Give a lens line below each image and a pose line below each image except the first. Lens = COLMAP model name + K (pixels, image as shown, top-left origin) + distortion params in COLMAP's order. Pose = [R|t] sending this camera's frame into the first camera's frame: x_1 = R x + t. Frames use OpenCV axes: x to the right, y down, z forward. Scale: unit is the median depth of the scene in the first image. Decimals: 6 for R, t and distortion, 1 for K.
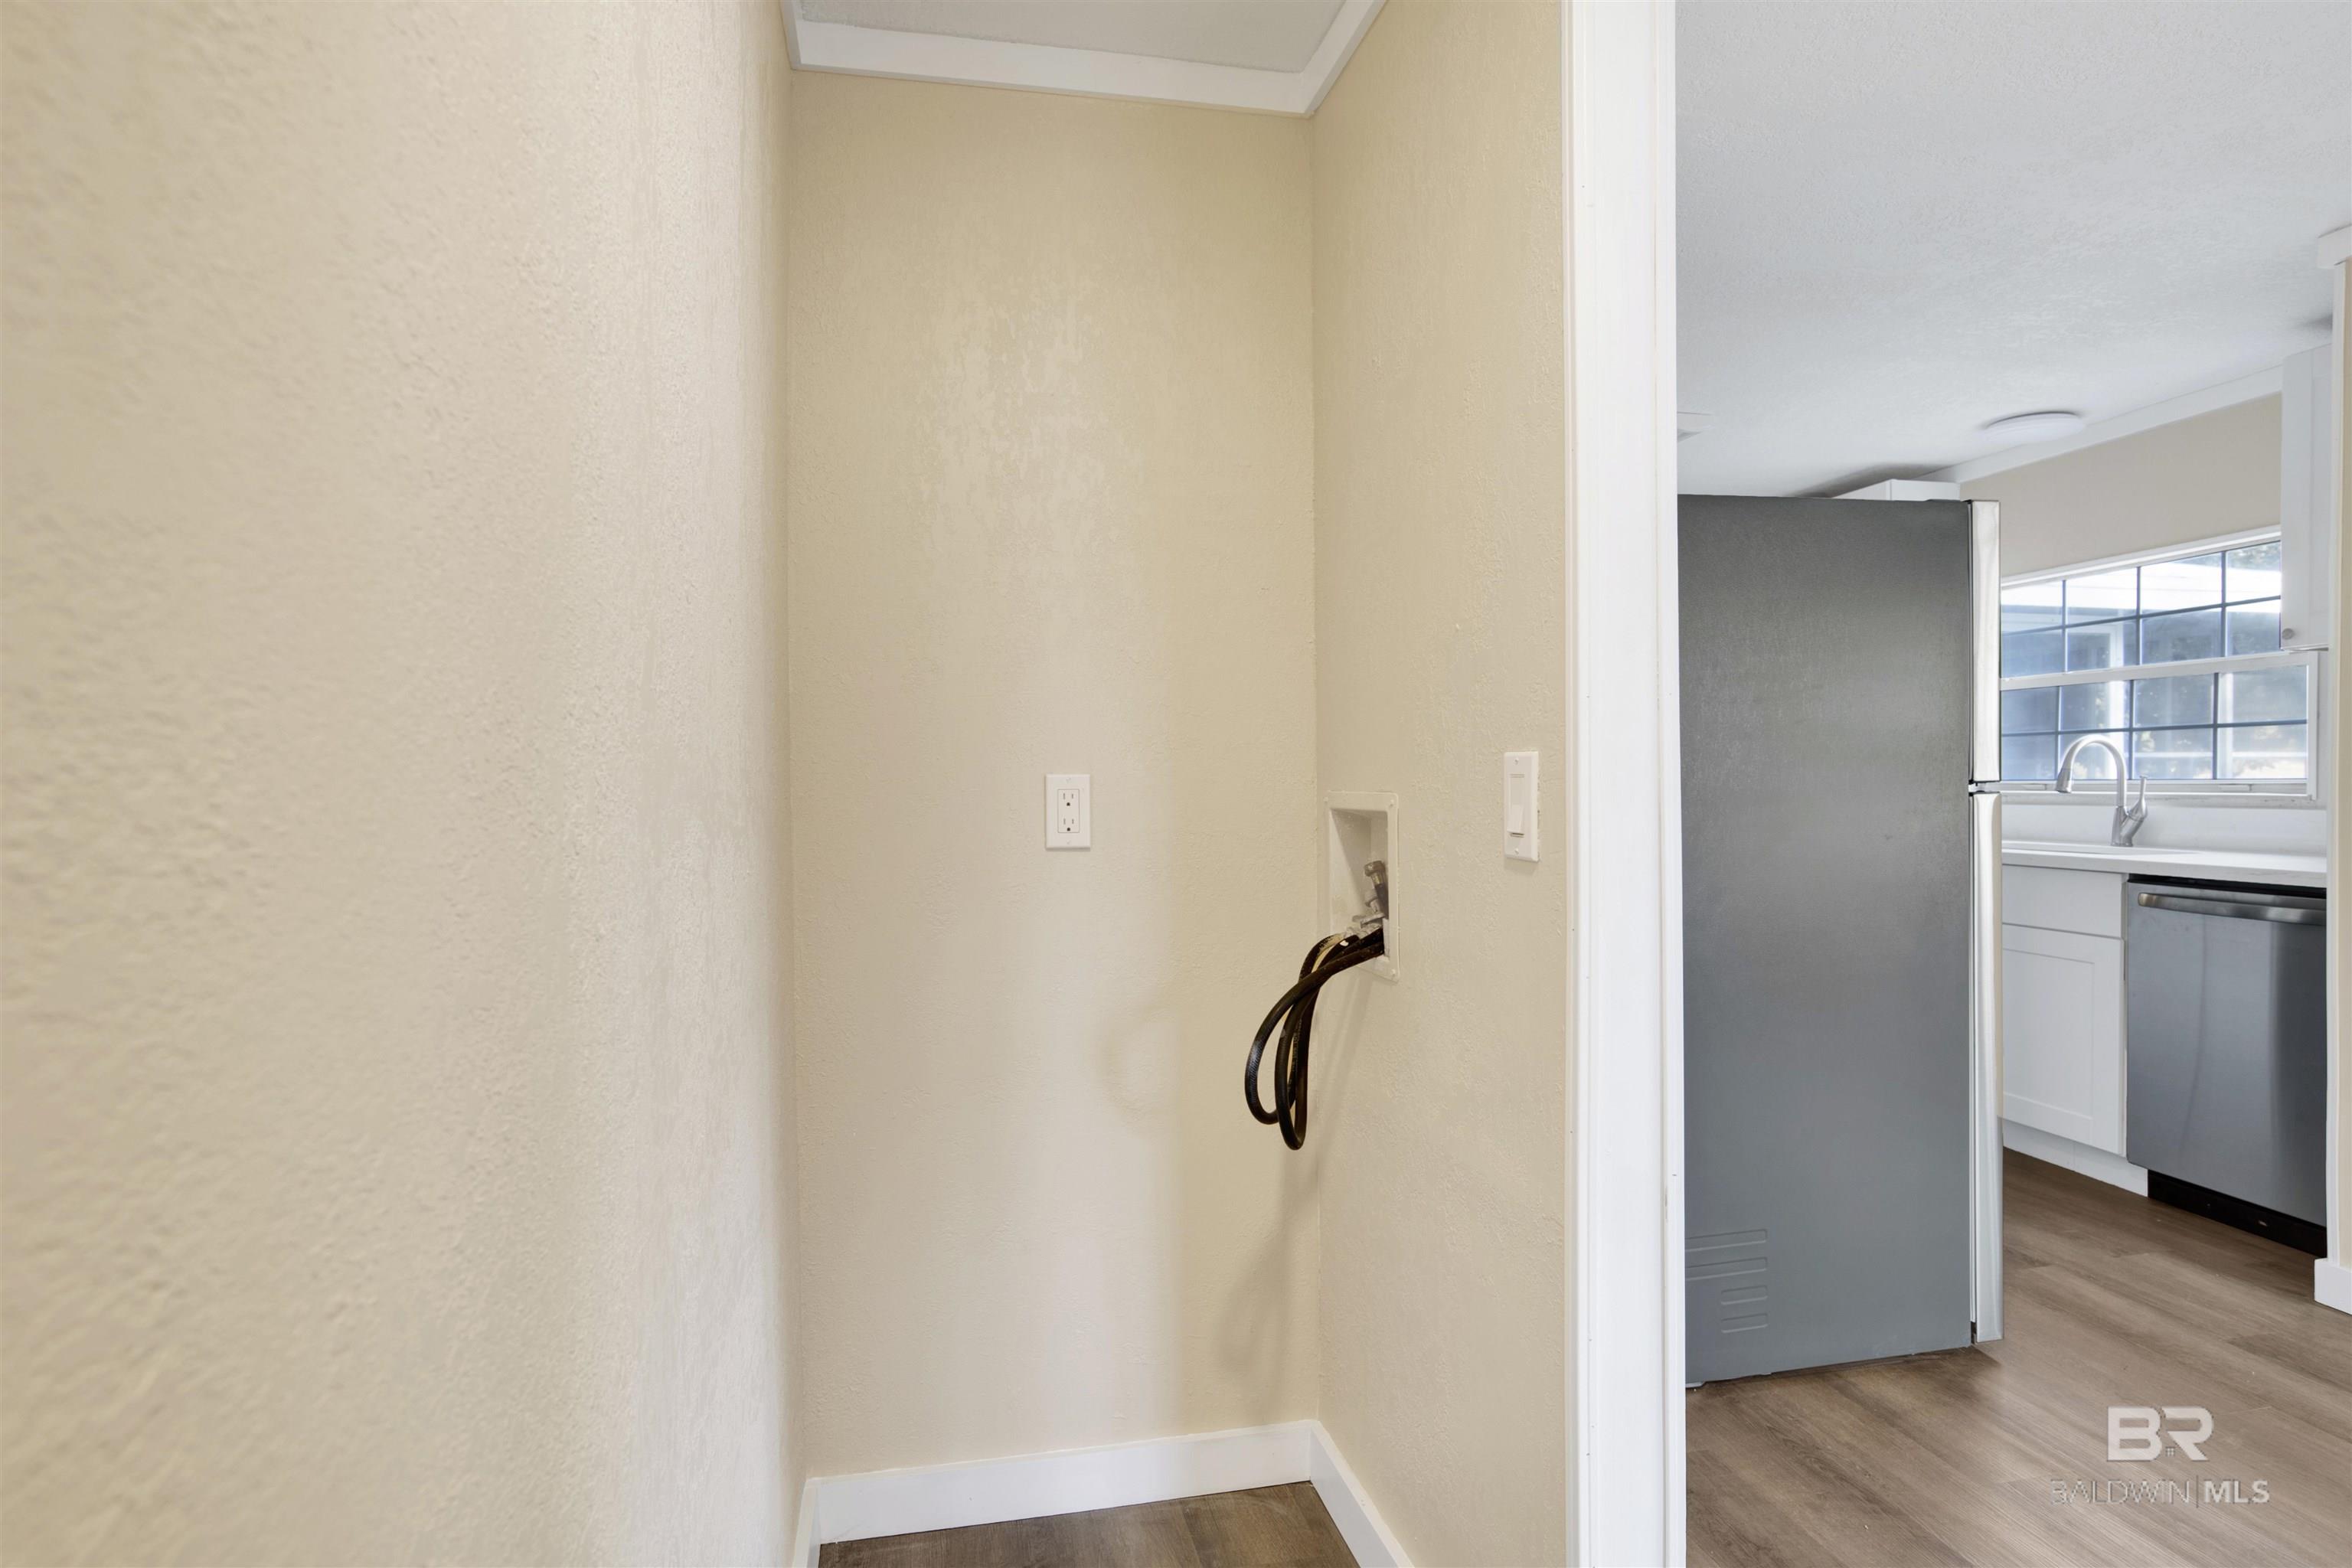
lens RADIAL K [[1239.2, 0, 1189.9], [0, 1239.2, 784.2], [0, 0, 1]] dist [-0.074290, 0.025868]
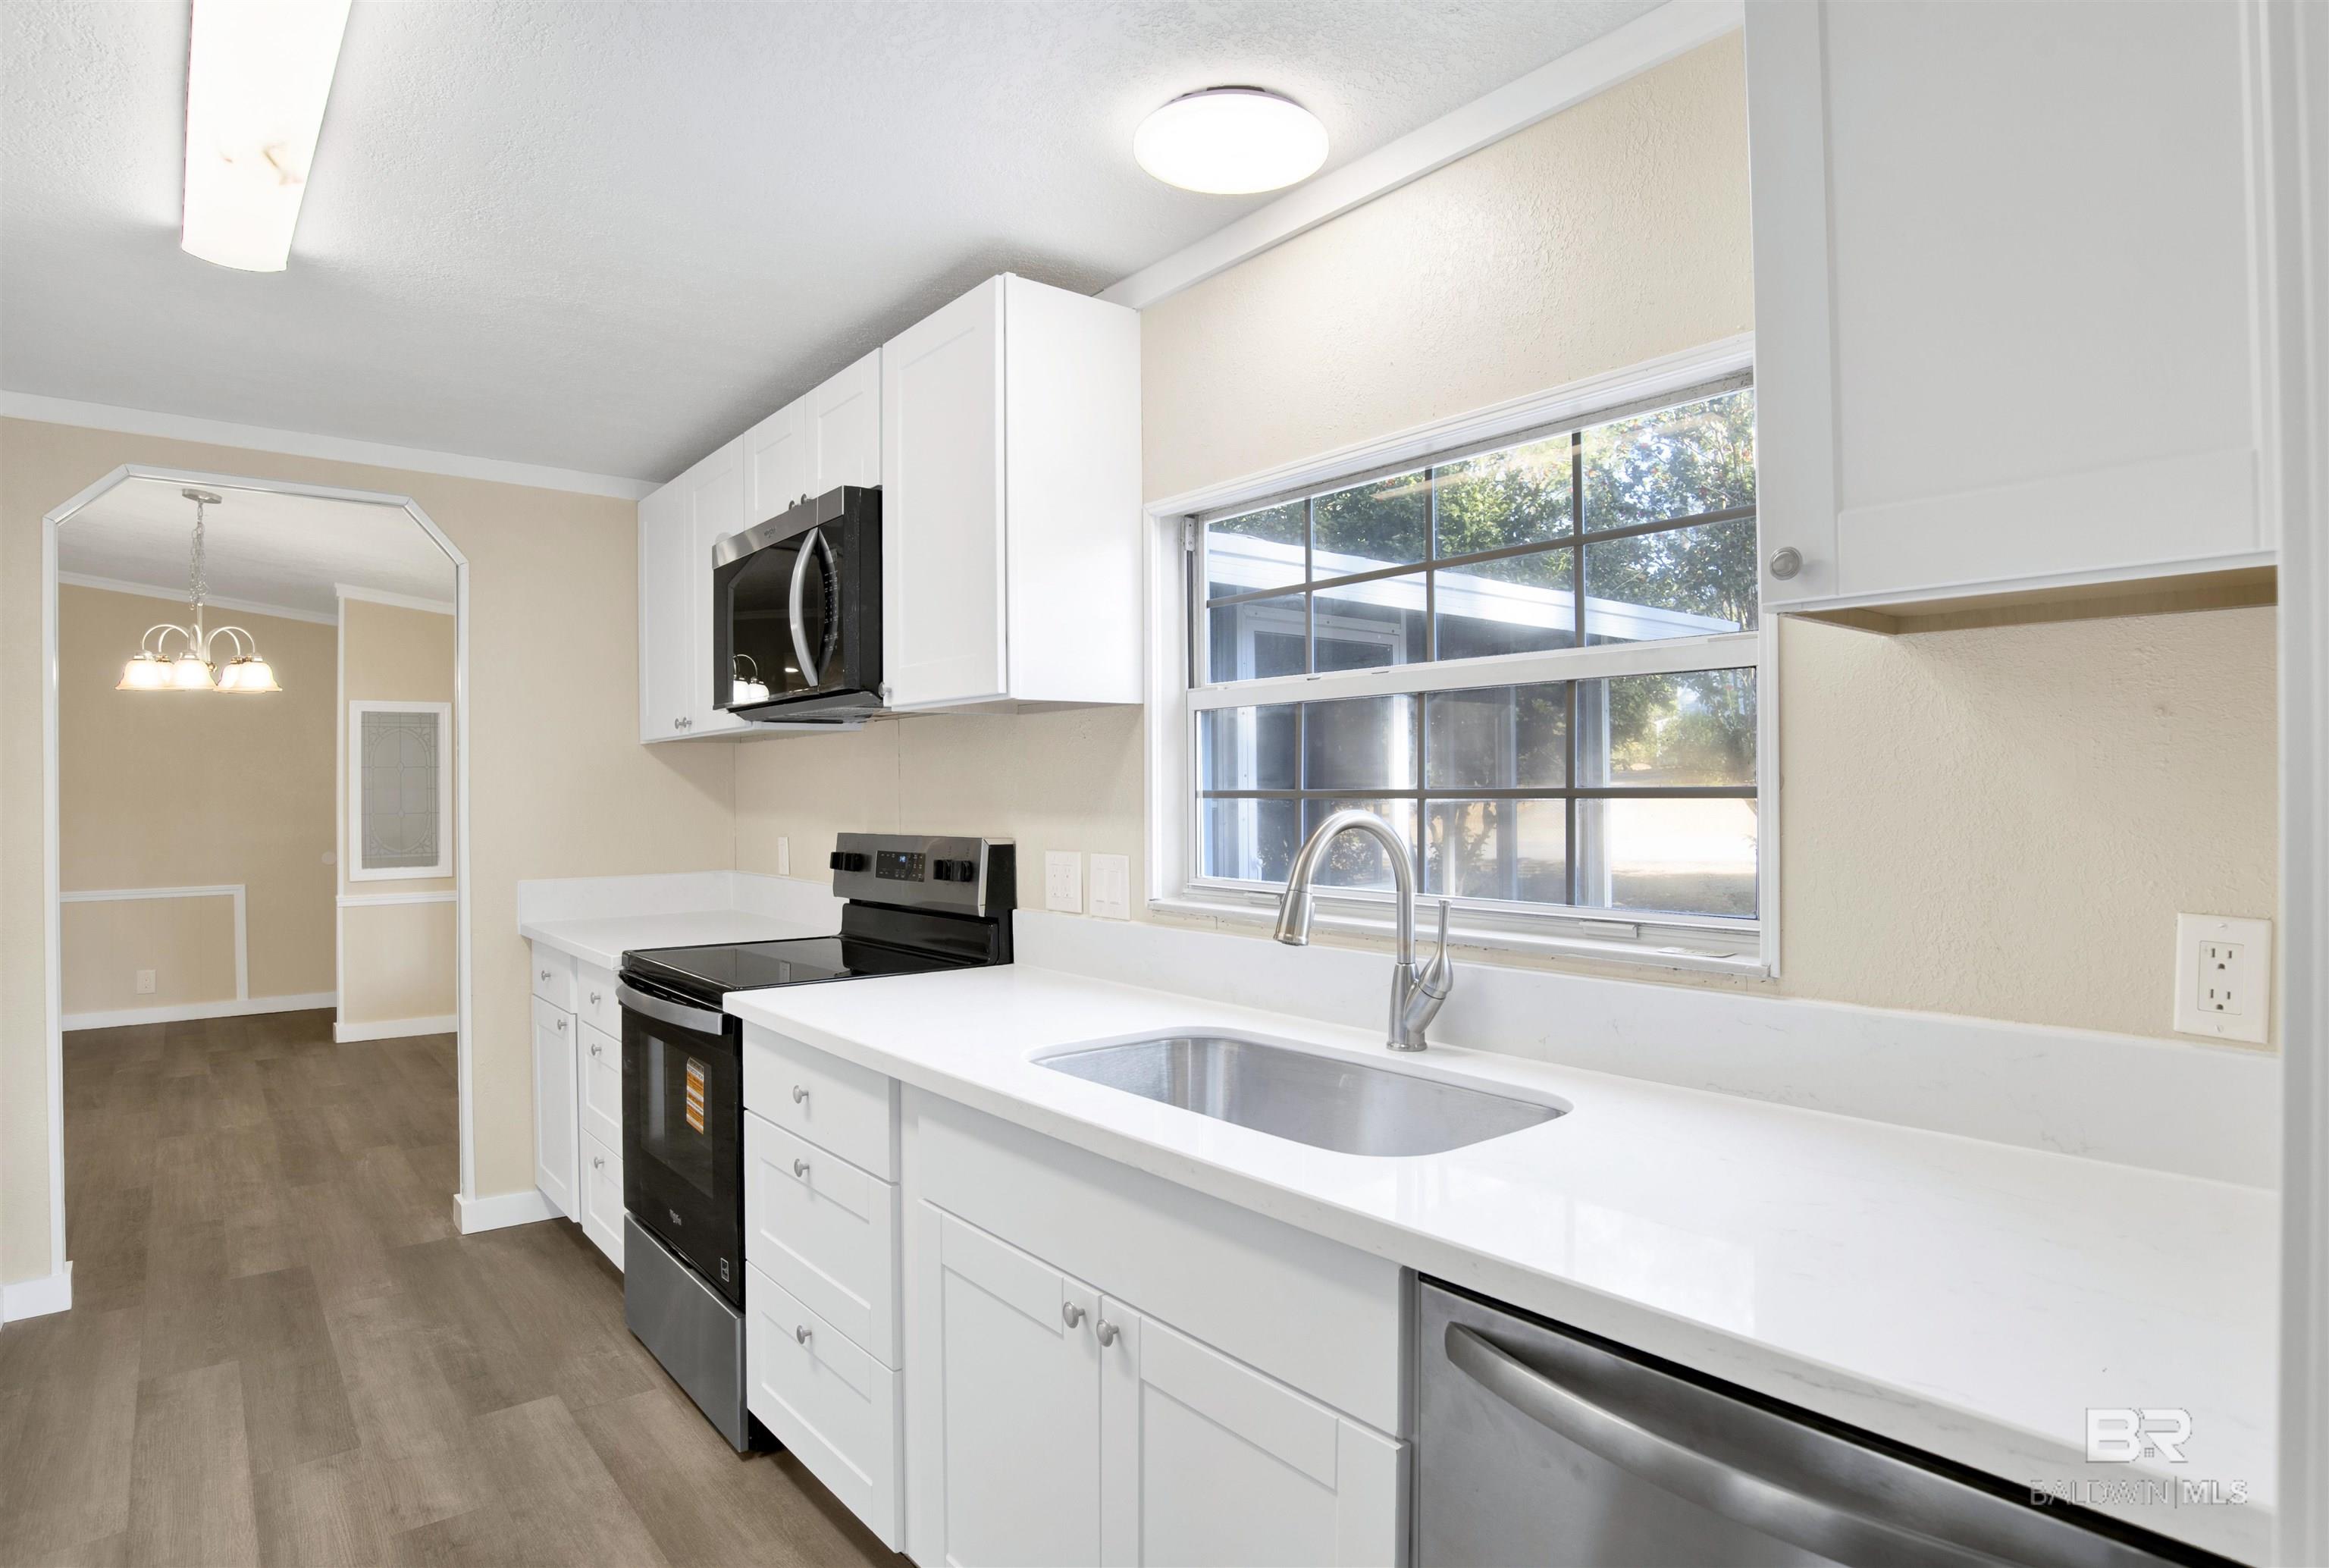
lens RADIAL K [[1205.3, 0, 1164.5], [0, 1205.3, 784.0], [0, 0, 1]] dist [-0.062262, -0.000087]
pose [[0.898436, -0.002306, 0.439099, 0.473943], [0.003179, 0.999994, -0.001253, -0.051130], [-0.439094, 0.002522, 0.898438, 0.601393]]
